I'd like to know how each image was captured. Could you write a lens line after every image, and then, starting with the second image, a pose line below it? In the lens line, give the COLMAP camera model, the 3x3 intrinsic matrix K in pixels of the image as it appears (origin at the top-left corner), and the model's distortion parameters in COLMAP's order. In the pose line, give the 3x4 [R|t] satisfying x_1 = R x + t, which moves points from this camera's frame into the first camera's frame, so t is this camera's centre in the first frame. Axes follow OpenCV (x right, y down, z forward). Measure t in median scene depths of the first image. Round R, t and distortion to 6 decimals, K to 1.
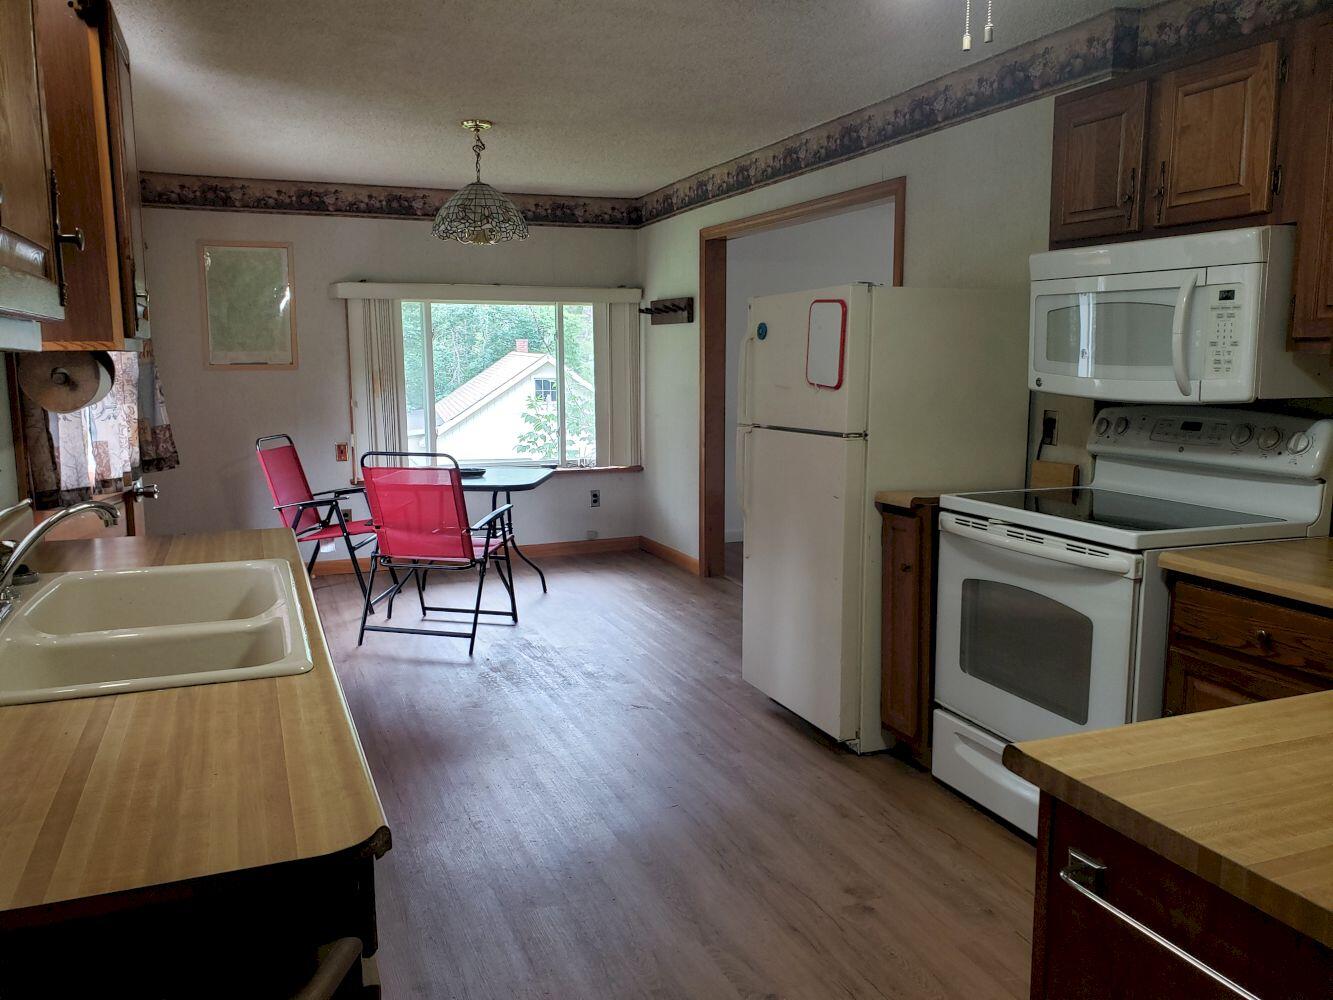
lens RADIAL K [[1031.2, 0, 679.3], [0, 1031.2, 509.2], [0, 0, 1]] dist [0.040796, -0.028529]
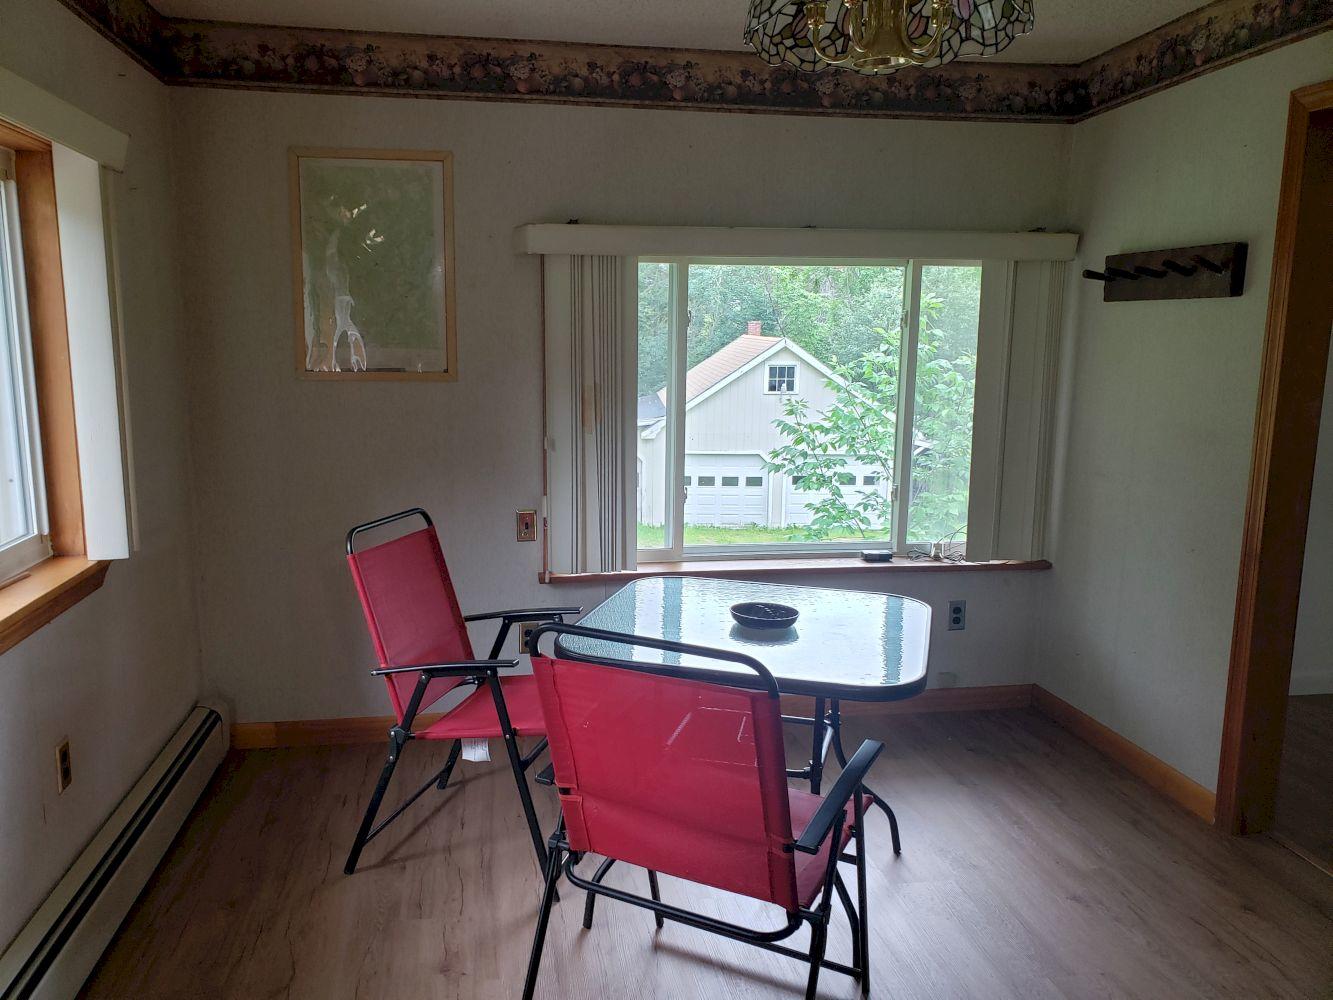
lens RADIAL K [[1031.2, 0, 665.5], [0, 1031.2, 497.0], [0, 0, 1]] dist [0.040796, -0.028529]
pose [[0.975745, 0.044168, -0.214406, -0.190385], [-0.042772, 0.999023, 0.011146, -0.118593], [0.214689, -0.001705, 0.976681, 0.677319]]
